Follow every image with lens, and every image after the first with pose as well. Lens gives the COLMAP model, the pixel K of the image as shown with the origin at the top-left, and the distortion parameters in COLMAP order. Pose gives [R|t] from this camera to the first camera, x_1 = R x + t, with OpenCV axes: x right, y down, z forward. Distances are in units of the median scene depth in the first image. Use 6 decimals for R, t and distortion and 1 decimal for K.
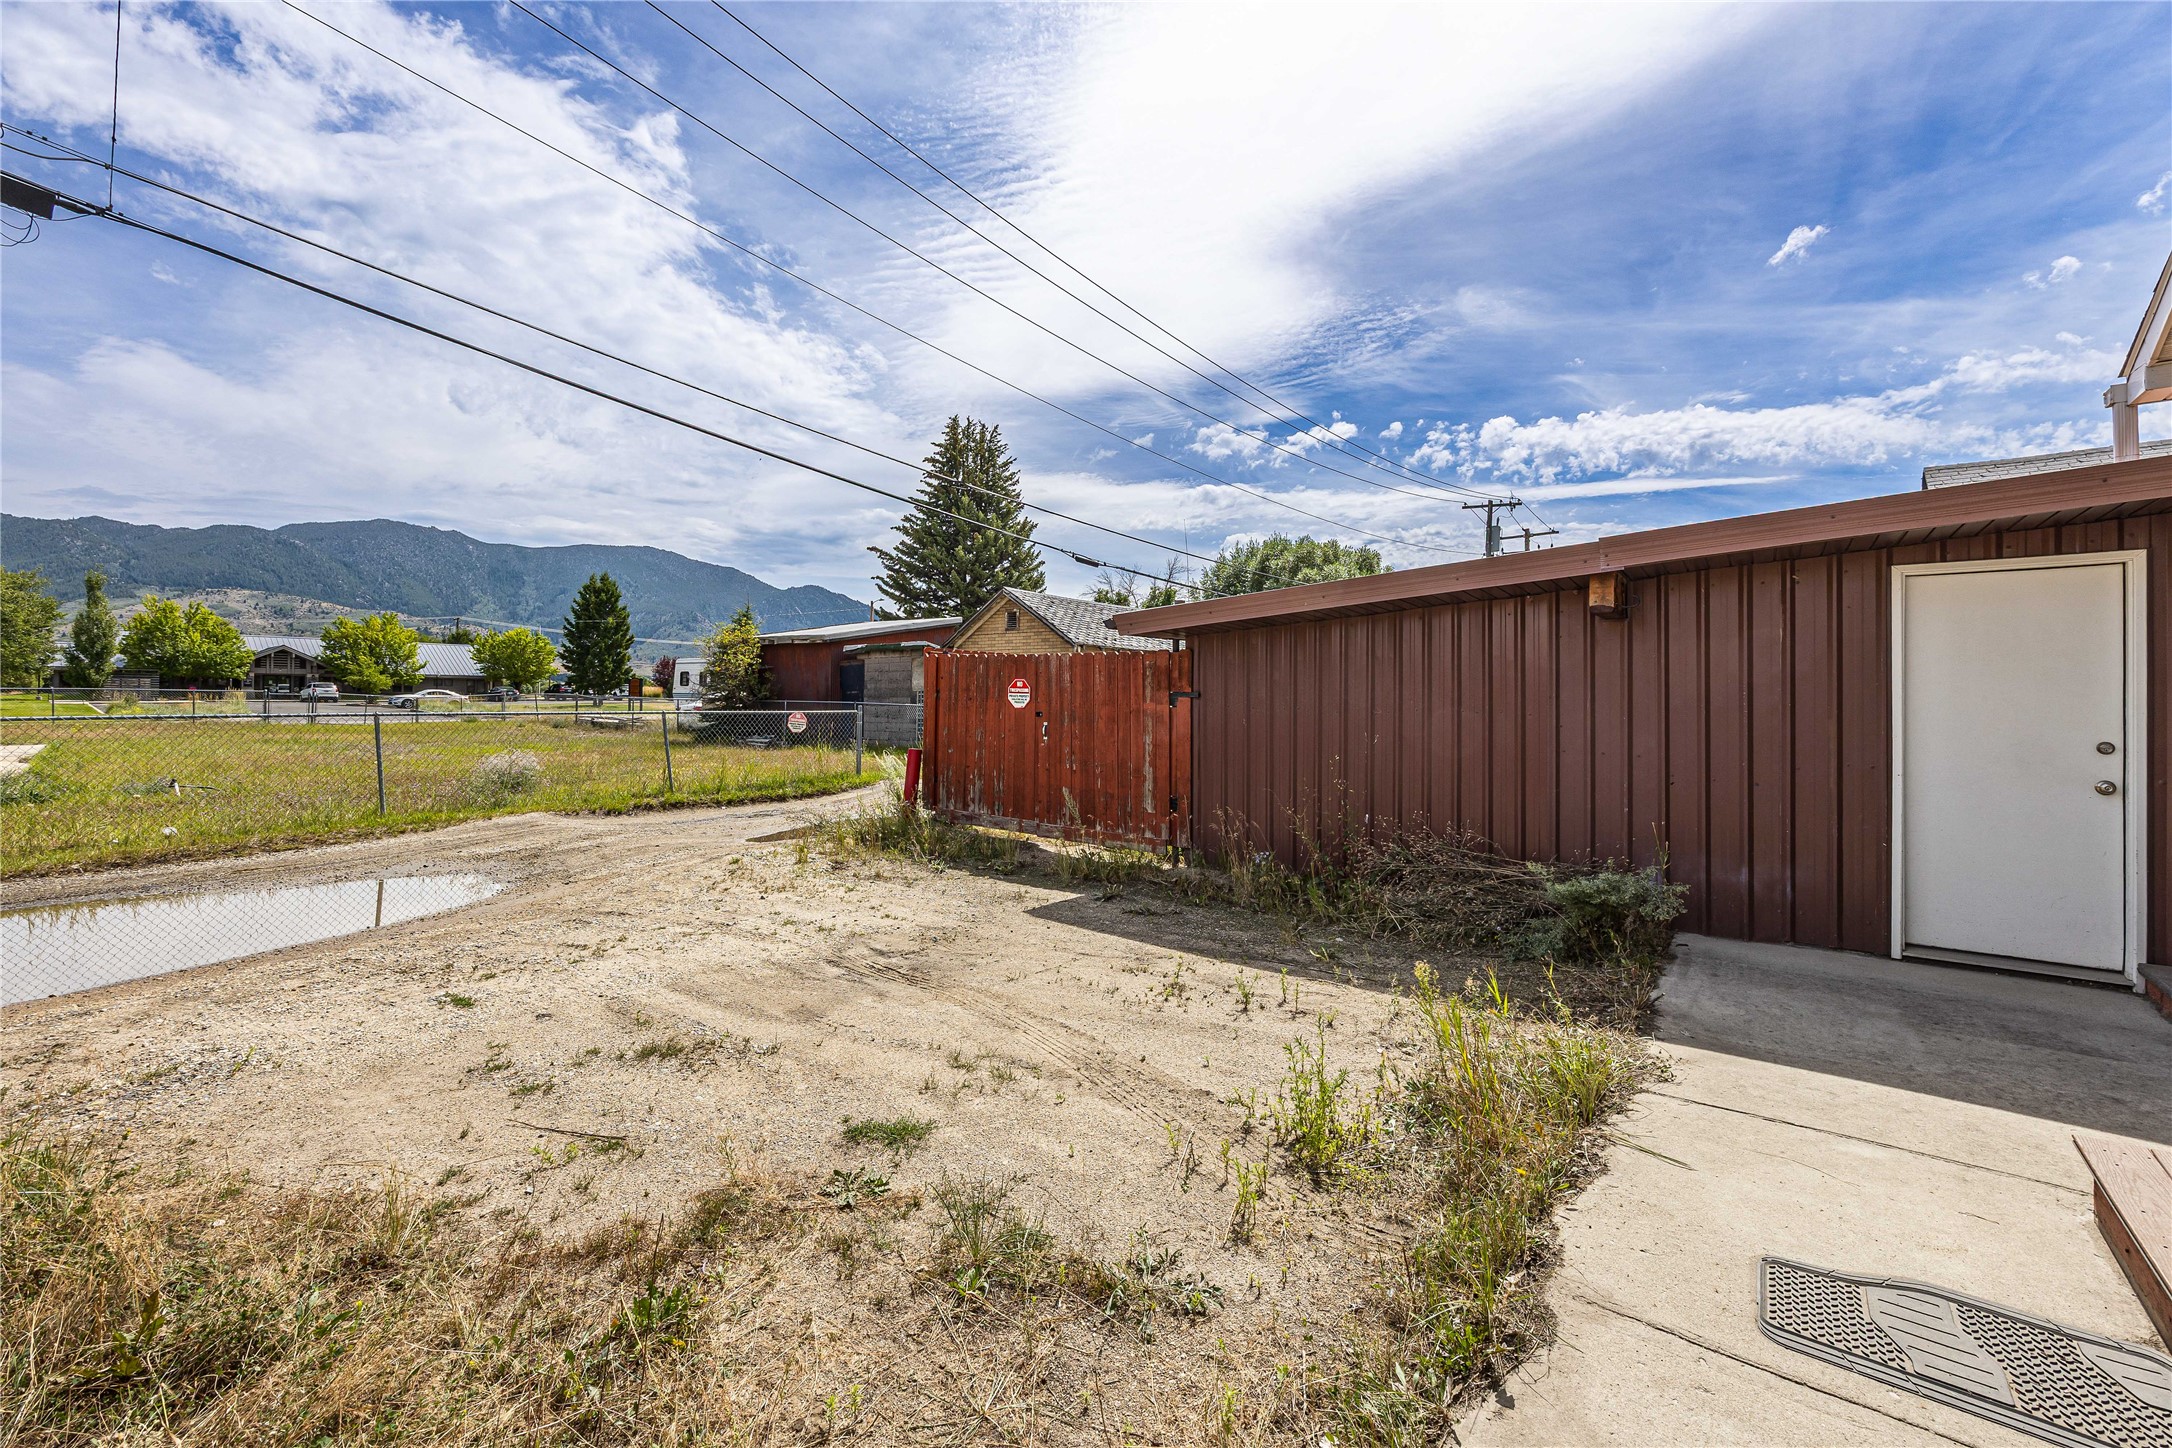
lens RADIAL K [[858.2, 0, 1083.2], [0, 858.2, 700.4], [0, 0, 1]] dist [-0.001227, -0.000175]
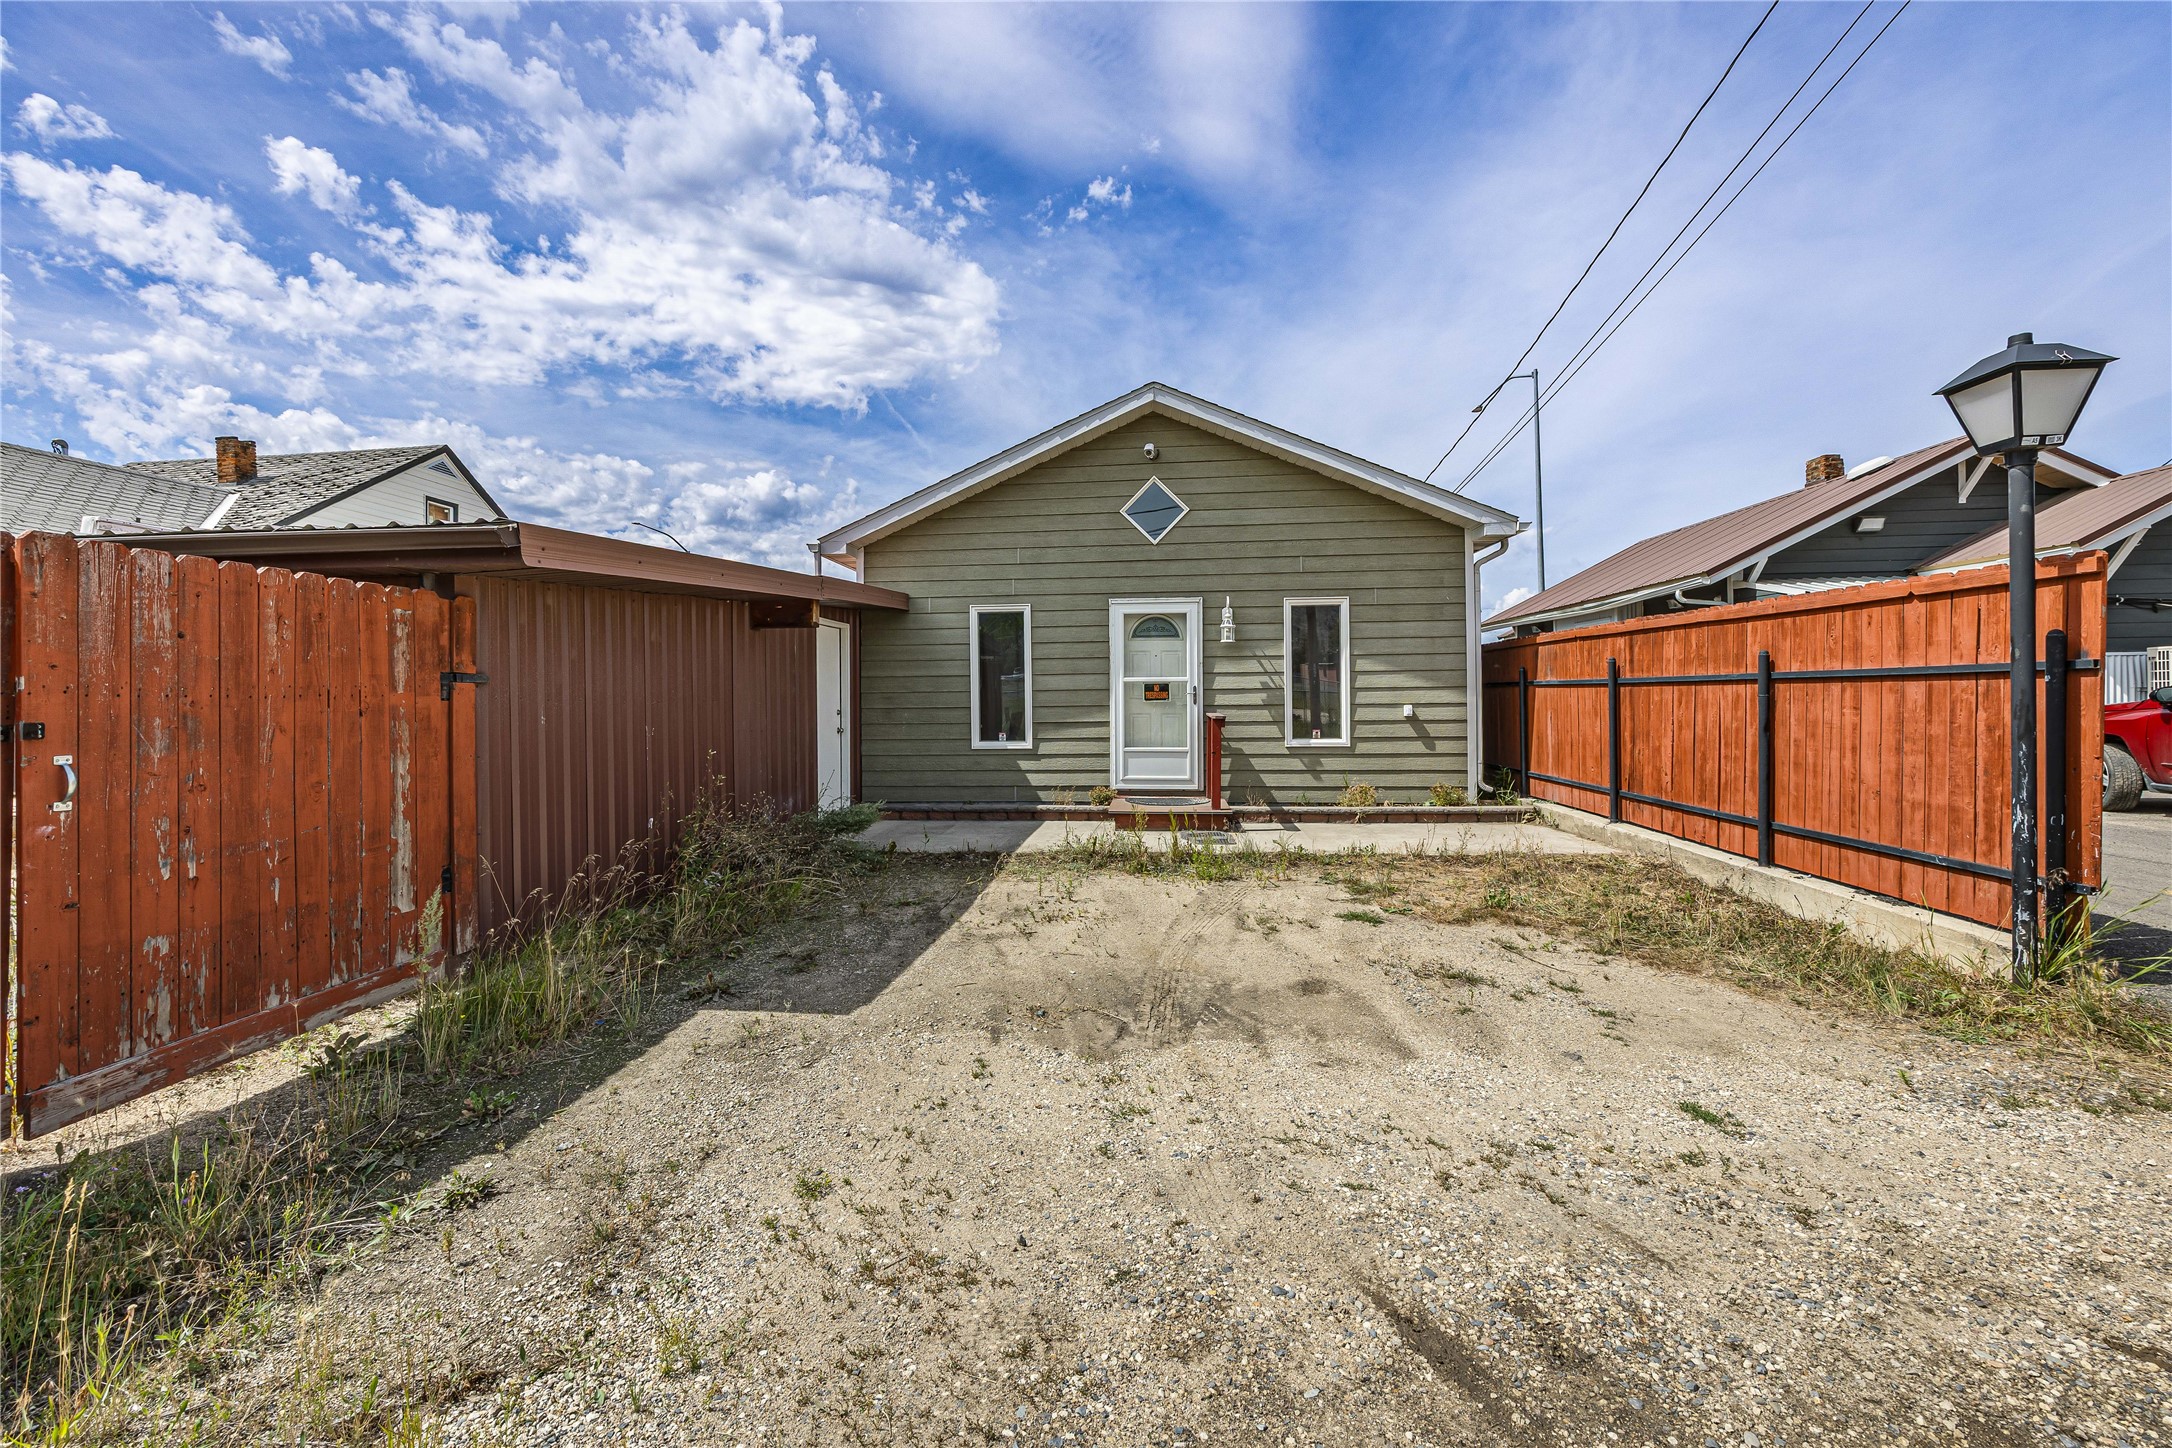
lens RADIAL K [[834.7, 0, 1086.8], [0, 834.7, 687.8], [0, 0, 1]] dist [-0.000951, -0.000038]
pose [[-0.529632, 0.011342, 0.848152, -0.940902], [0.012452, 0.999907, -0.005596, 0.014314], [-0.848136, 0.007597, -0.529724, 1.605867]]
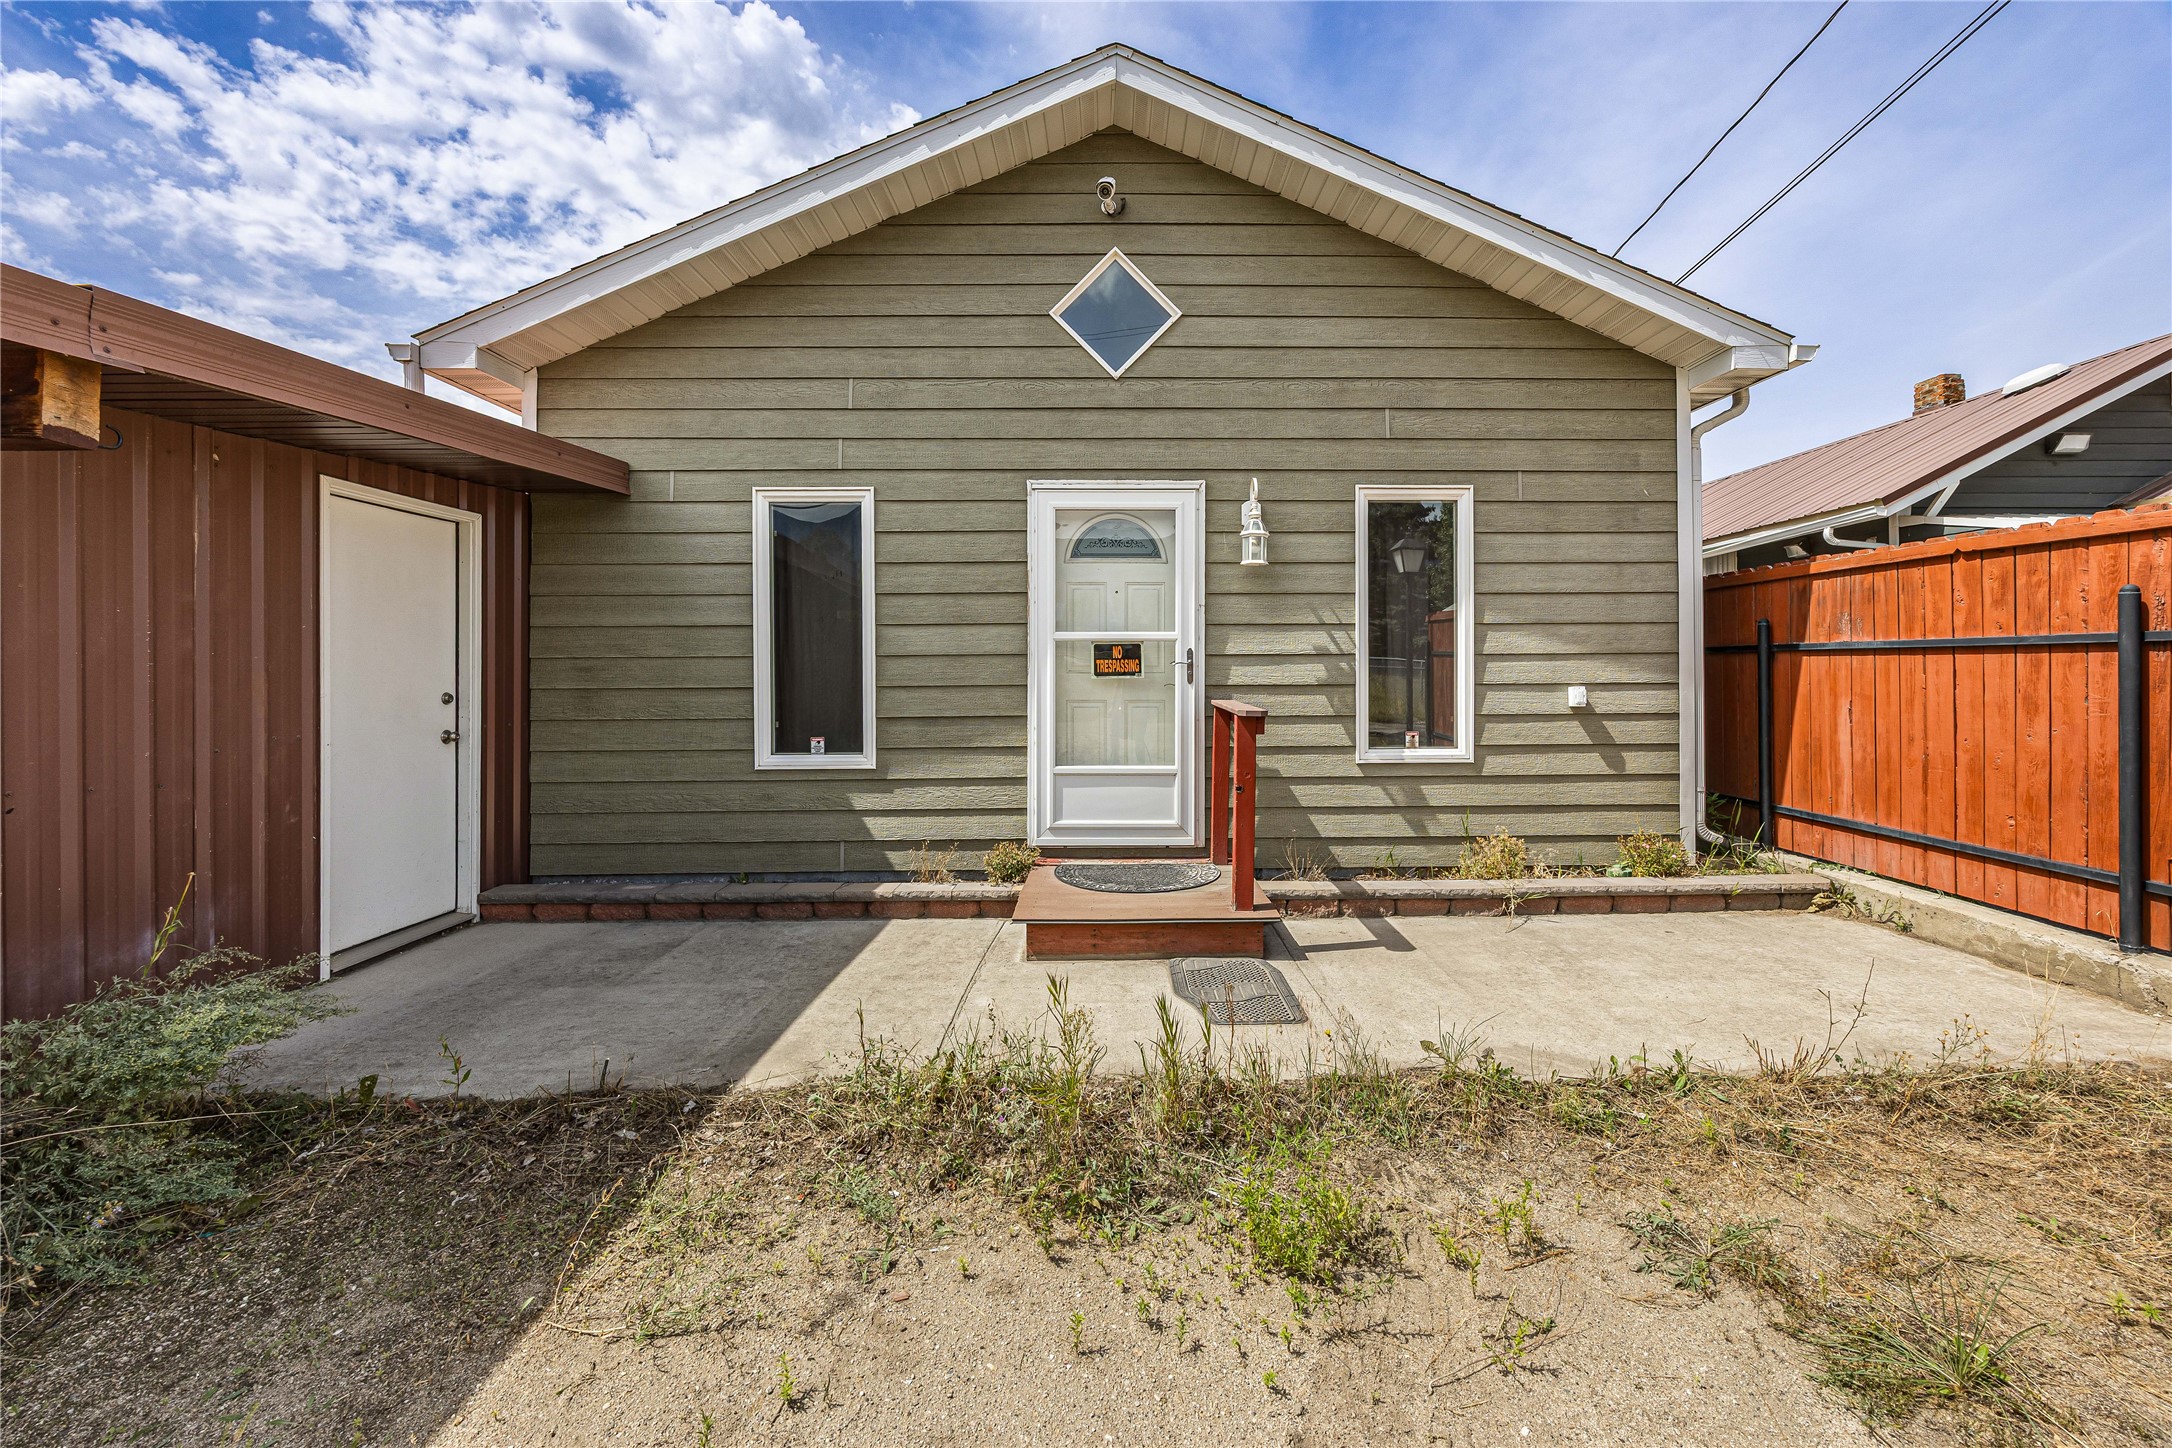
lens RADIAL K [[827.9, 0, 1156.4], [0, 827.9, 660.7], [0, 0, 1]] dist [-0.001026, -0.000035]
pose [[-0.631956, 0.007047, 0.774972, -0.119127], [0.007115, 0.999969, -0.003292, 0.020585], [-0.774971, 0.003433, -0.631987, 0.986165]]
